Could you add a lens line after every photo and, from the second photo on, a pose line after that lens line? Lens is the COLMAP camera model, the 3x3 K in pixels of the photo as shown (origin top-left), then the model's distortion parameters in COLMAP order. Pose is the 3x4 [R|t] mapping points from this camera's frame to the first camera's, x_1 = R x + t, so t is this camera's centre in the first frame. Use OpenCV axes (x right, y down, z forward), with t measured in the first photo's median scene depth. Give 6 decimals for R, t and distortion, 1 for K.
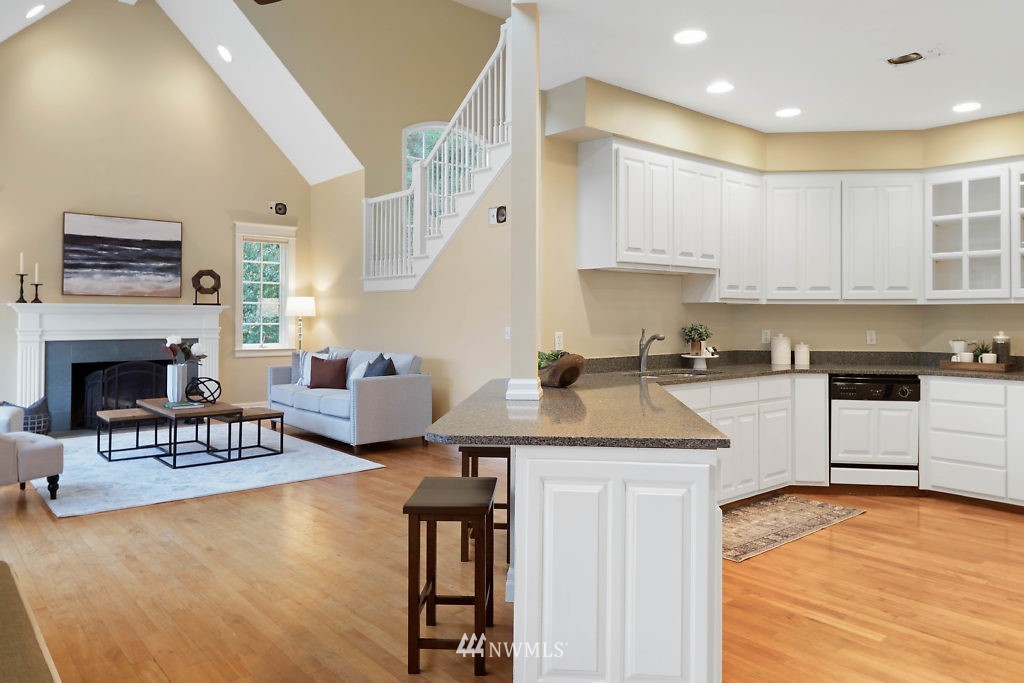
lens RADIAL K [[703.5, 0, 513.3], [0, 703.5, 307.9], [0, 0, 1]] dist [0.012259, -0.002608]
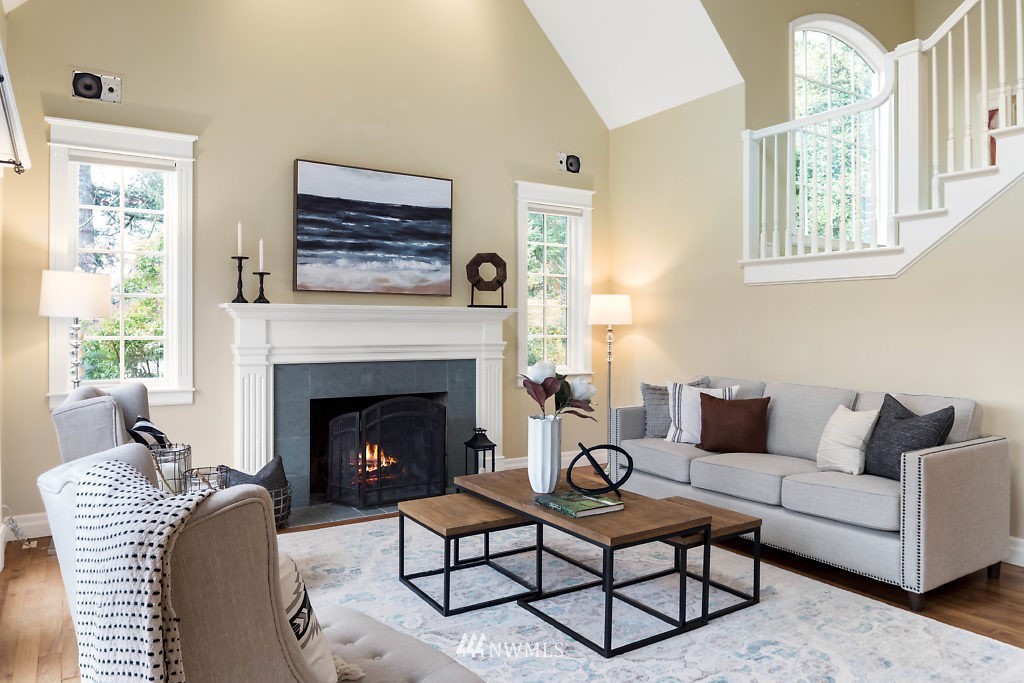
lens RADIAL K [[695.1, 0, 512.2], [0, 695.1, 325.6], [0, 0, 1]] dist [-0.009803, -0.003969]
pose [[0.990094, -0.000889, -0.140403, -0.357819], [0.002368, 0.999943, 0.010364, 0.006726], [0.140385, -0.010593, 0.990040, 0.411481]]
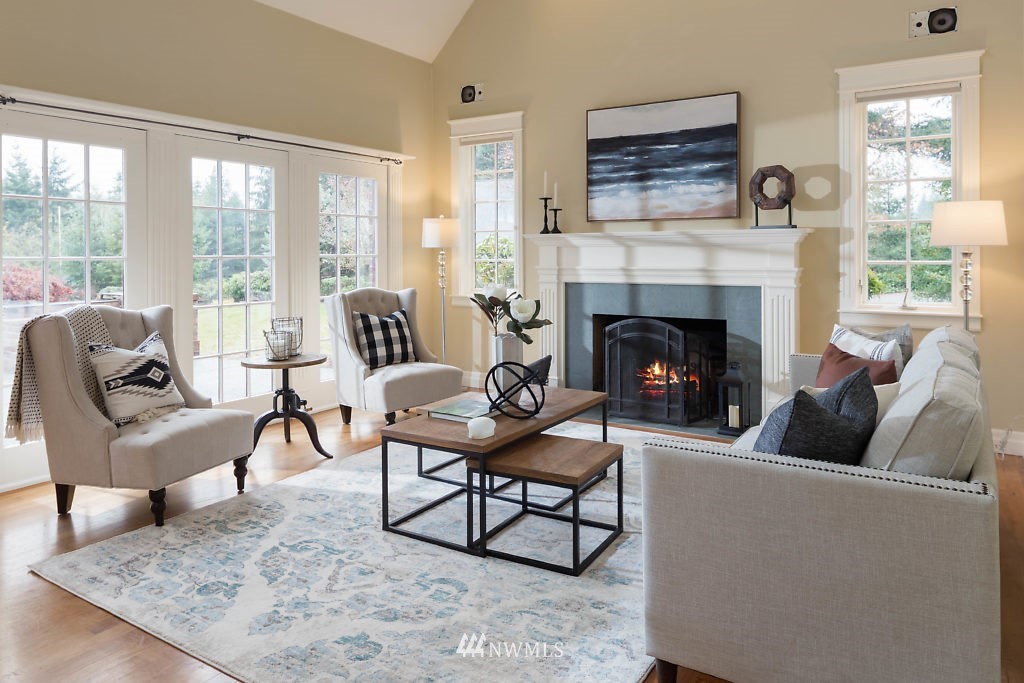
lens RADIAL K [[697.6, 0, 512.0], [0, 697.6, 260.6], [0, 0, 1]] dist [0.008194, 0.000828]
pose [[0.291824, 0.005697, -0.956455, 0.046855], [0.017956, 0.999773, 0.011434, 0.012947], [0.956304, -0.020510, 0.291655, 0.704842]]
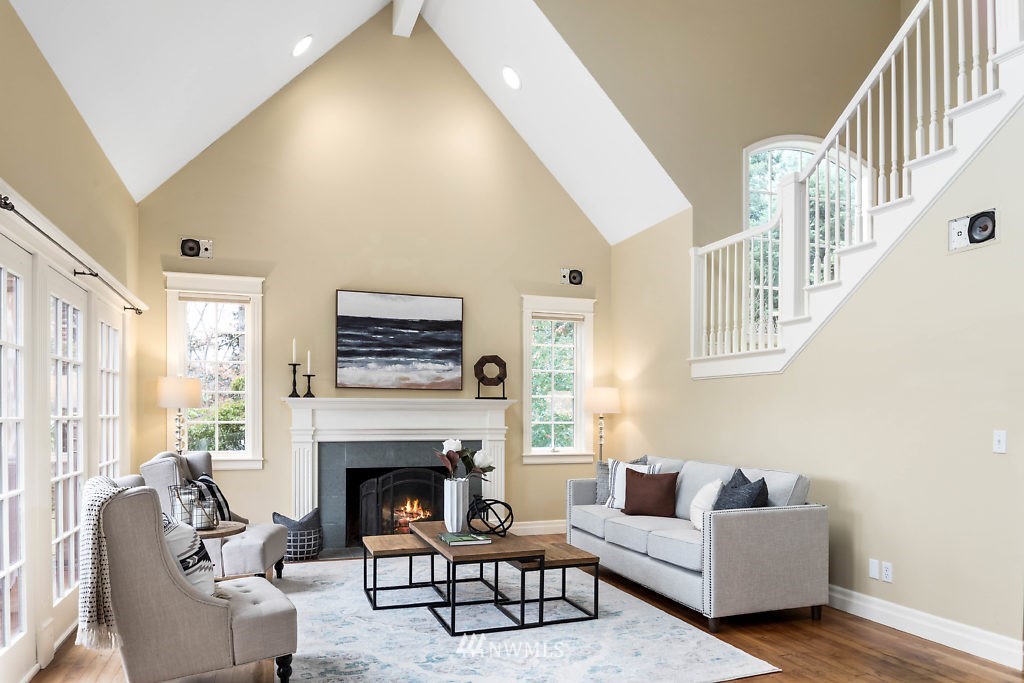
lens RADIAL K [[693.7, 0, 512.2], [0, 693.7, 417.1], [0, 0, 1]] dist [0.003751, 0.000175]
pose [[0.931420, 0.001209, -0.363944, -0.136737], [0.004518, 0.999879, 0.014884, 0.005454], [0.363918, -0.015508, 0.931302, 0.298880]]
